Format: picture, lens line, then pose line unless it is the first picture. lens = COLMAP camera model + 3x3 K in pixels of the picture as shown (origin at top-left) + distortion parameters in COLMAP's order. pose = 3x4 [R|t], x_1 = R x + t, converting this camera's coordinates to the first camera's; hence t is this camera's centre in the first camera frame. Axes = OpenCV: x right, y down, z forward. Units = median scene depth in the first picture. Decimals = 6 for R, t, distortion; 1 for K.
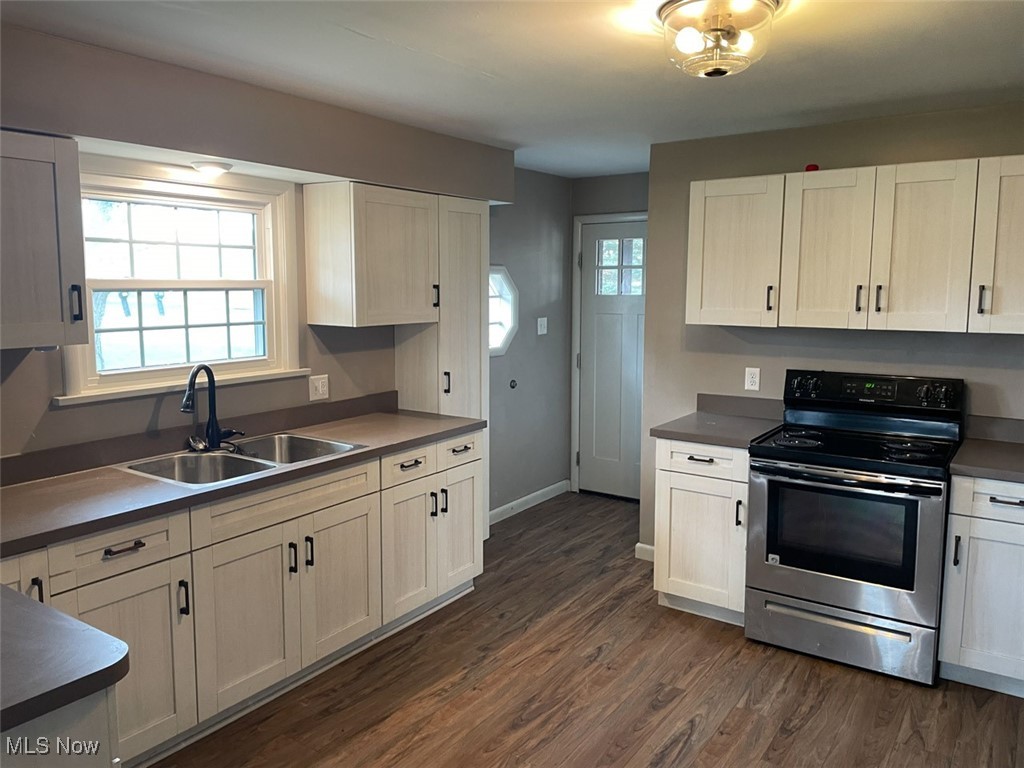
lens RADIAL K [[769.5, 0, 509.5], [0, 769.5, 361.0], [0, 0, 1]] dist [0.058713, -0.066499]
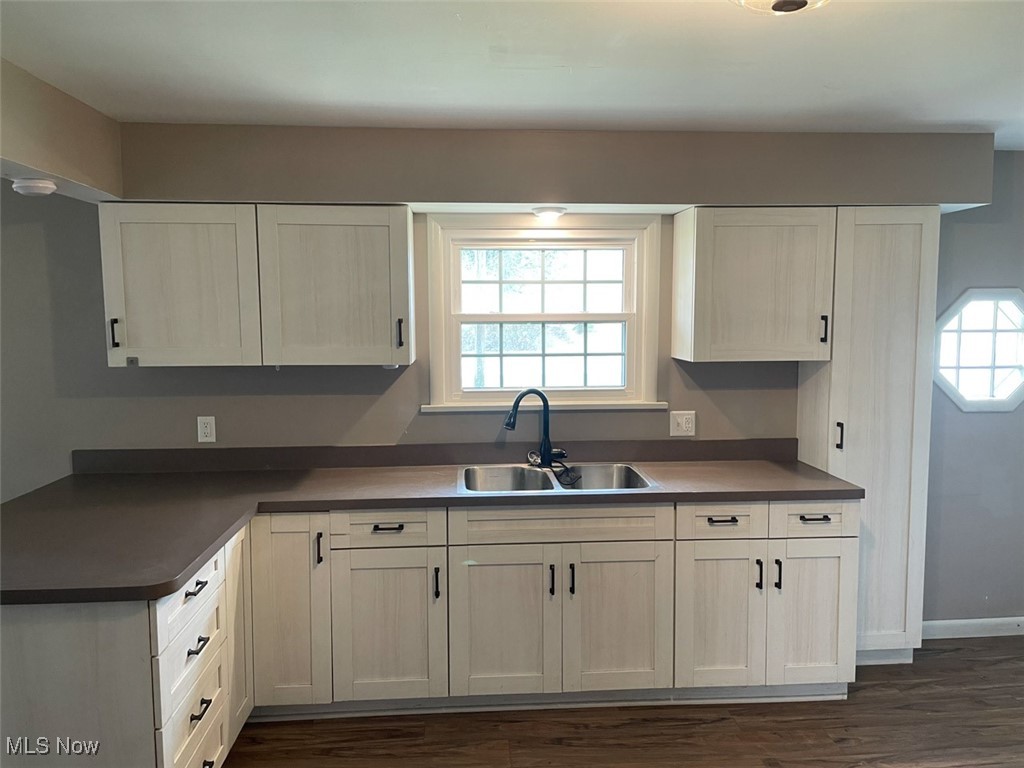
lens RADIAL K [[769.5, 0, 506.6], [0, 769.5, 379.0], [0, 0, 1]] dist [0.058713, -0.066499]
pose [[0.618304, 0.059358, -0.783694, 0.411440], [-0.073323, 0.997152, 0.017677, -0.024470], [0.782511, 0.046533, 0.620895, 0.255701]]
